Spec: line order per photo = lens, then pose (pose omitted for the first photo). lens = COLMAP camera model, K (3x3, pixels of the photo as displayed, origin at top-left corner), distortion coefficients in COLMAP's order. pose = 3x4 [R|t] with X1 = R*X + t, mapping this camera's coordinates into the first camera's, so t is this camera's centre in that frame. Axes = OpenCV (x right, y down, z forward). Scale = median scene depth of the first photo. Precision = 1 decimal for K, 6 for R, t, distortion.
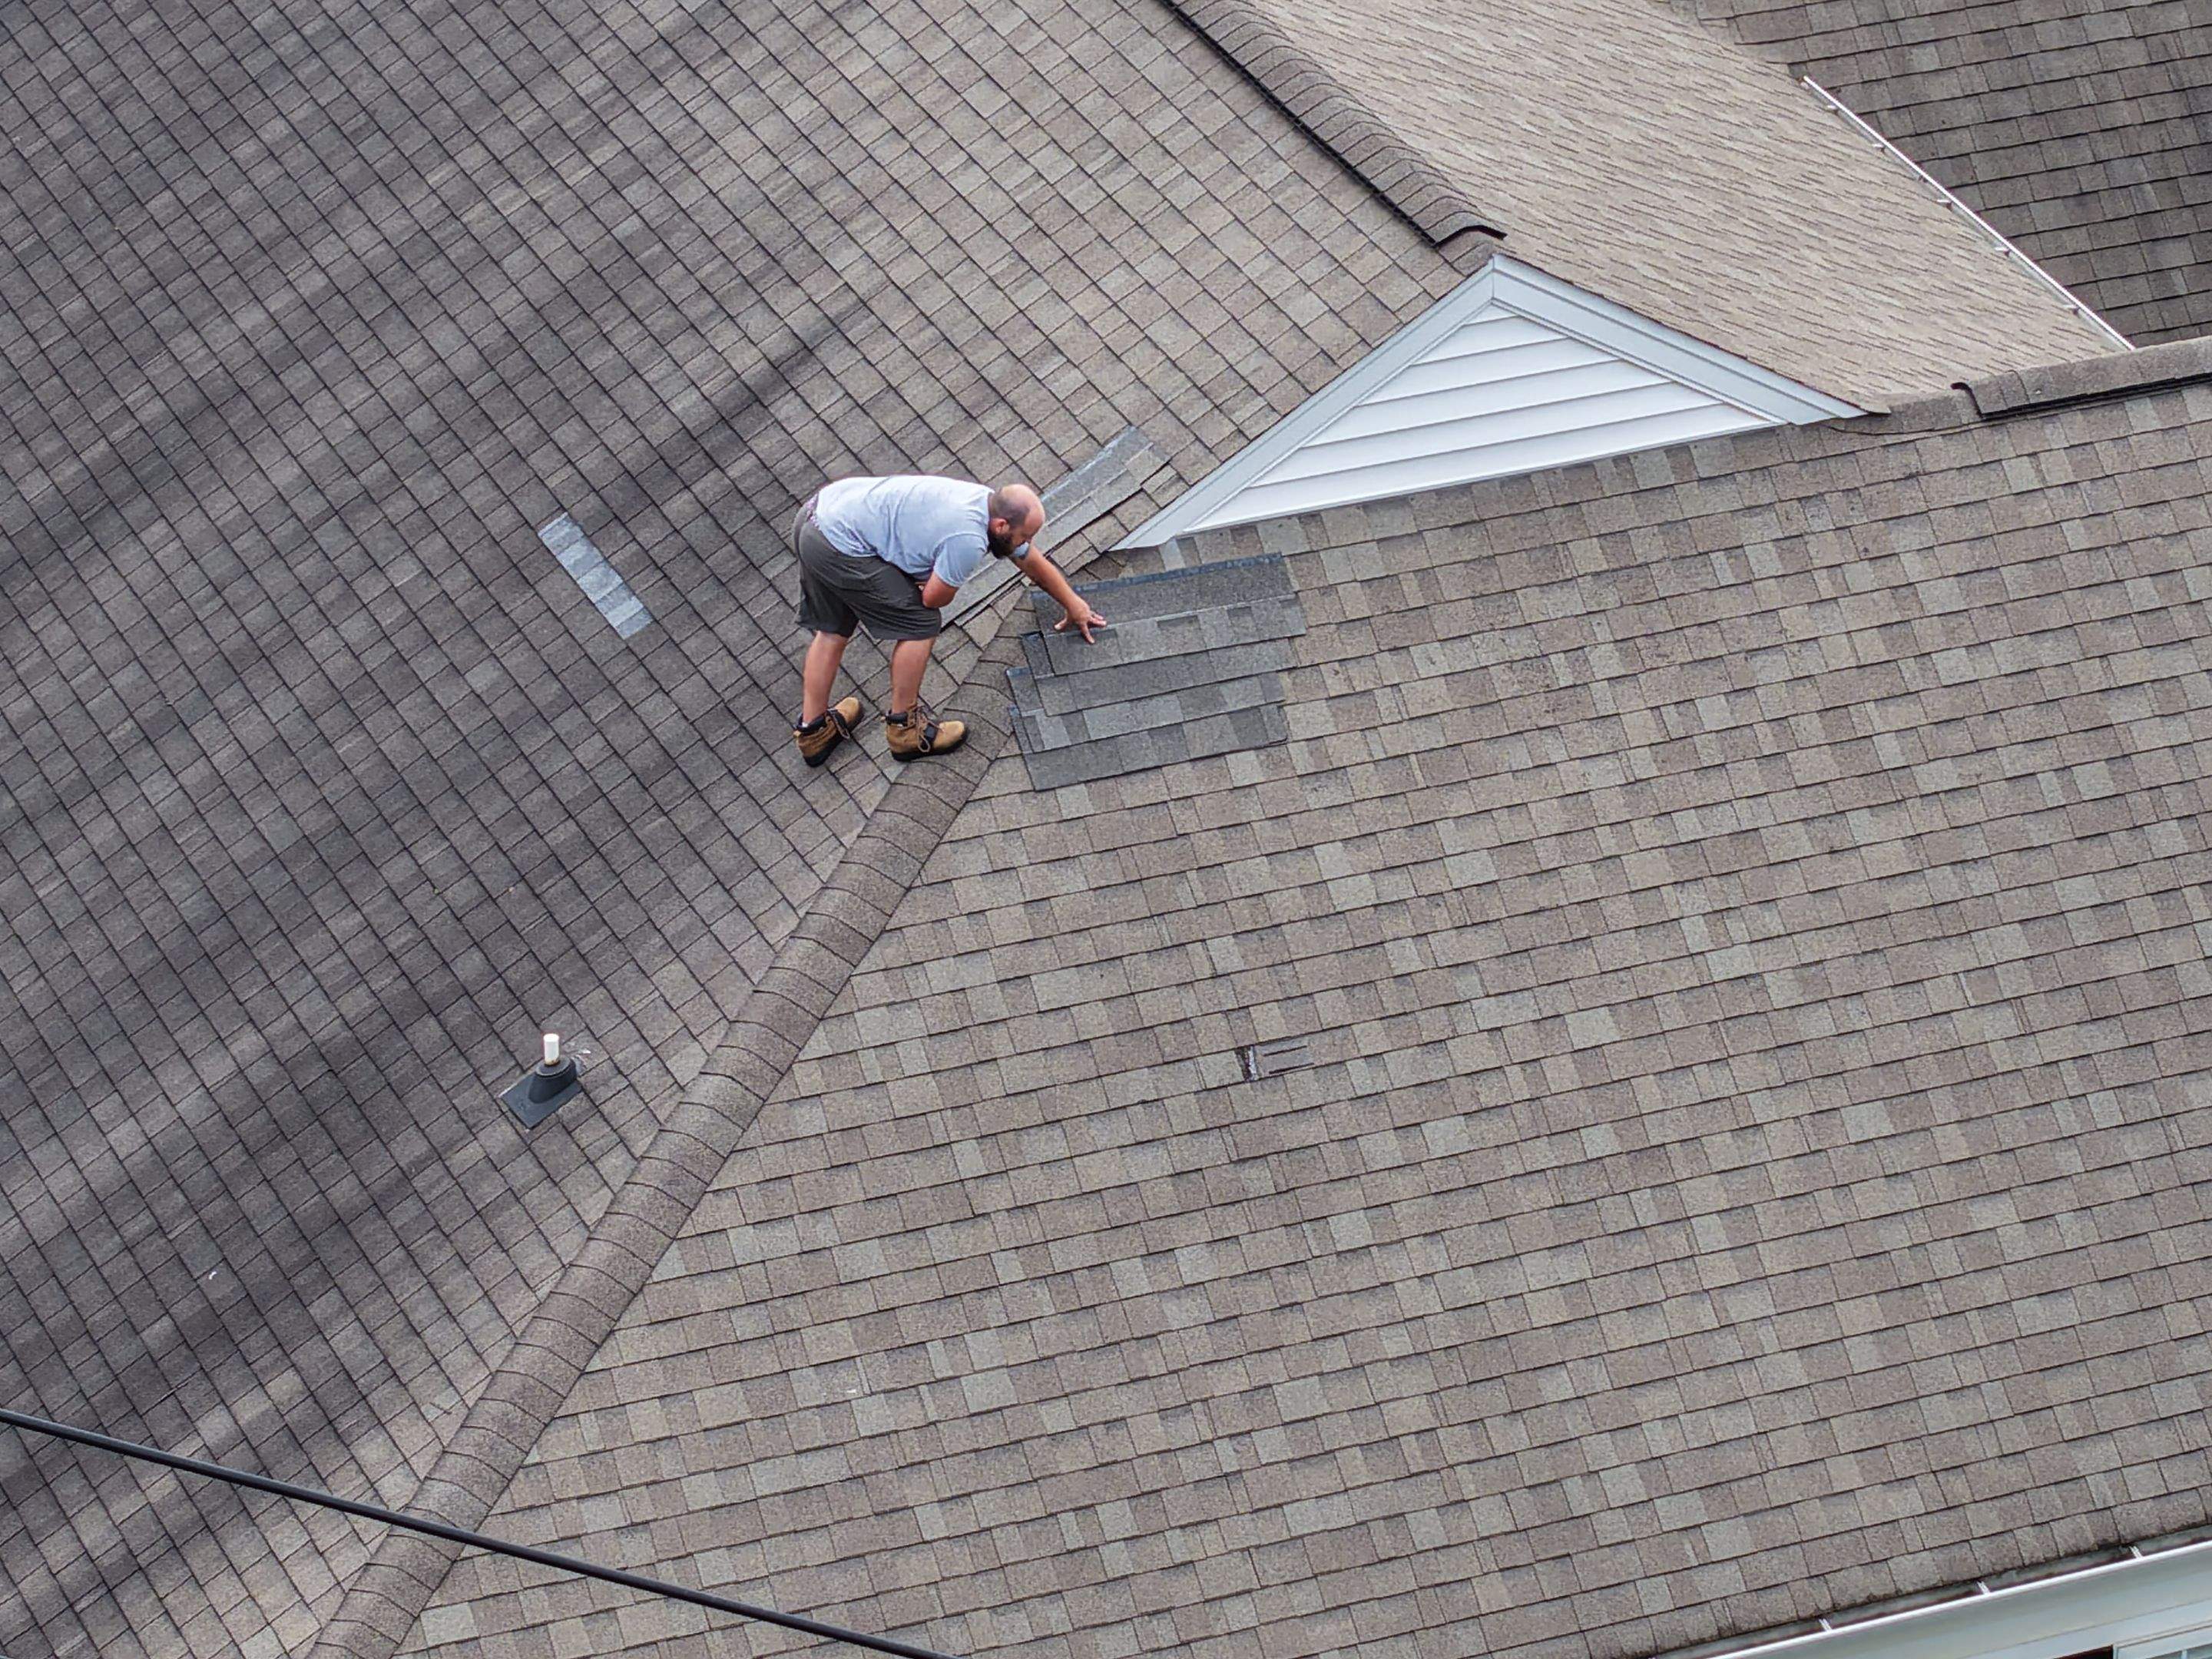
lens RADIAL K [[9369.5, 0, 1106.3], [0, 9369.5, 830.6], [0, 0, 1]] dist [-0.162042, 0.000000]
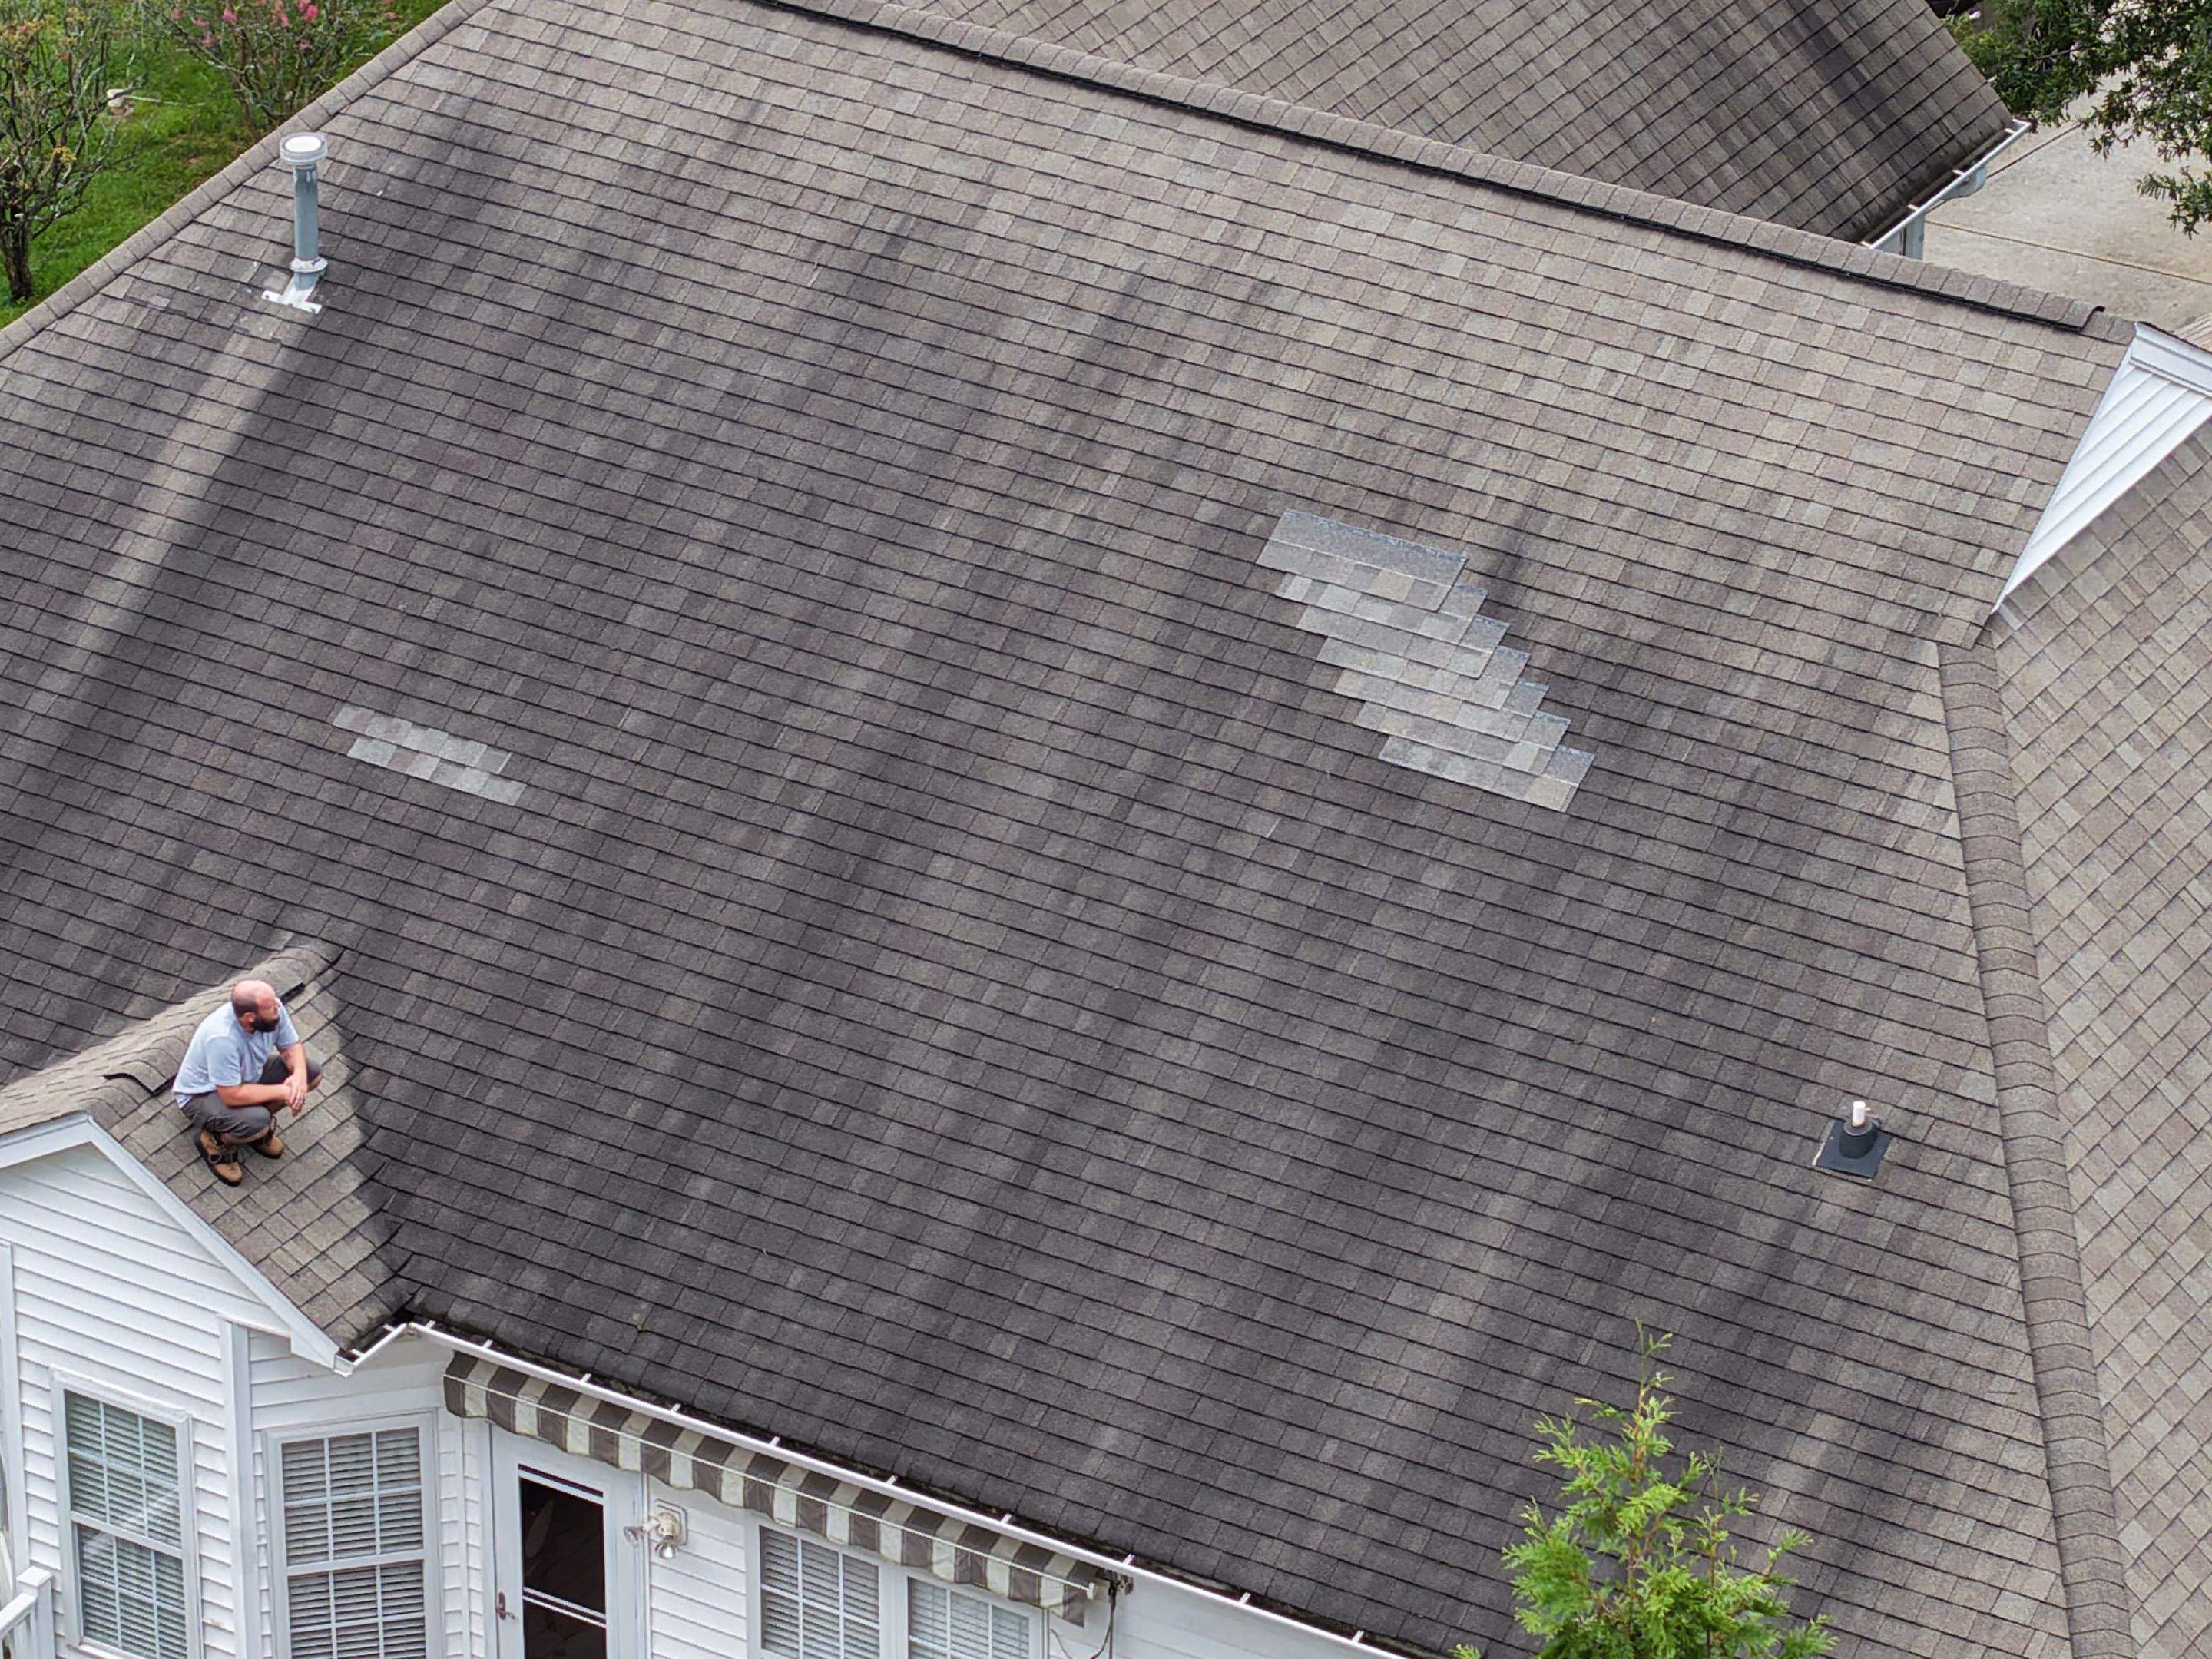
lens RADIAL K [[9369.5, 0, 1111.8], [0, 9369.5, 827.8], [0, 0, 1]] dist [-0.162042, 0.000000]
pose [[0.802033, -0.280273, 0.527438, -0.761222], [0.273469, 0.957384, 0.092898, -0.151405], [-0.530998, 0.069730, 0.844499, -0.008331]]
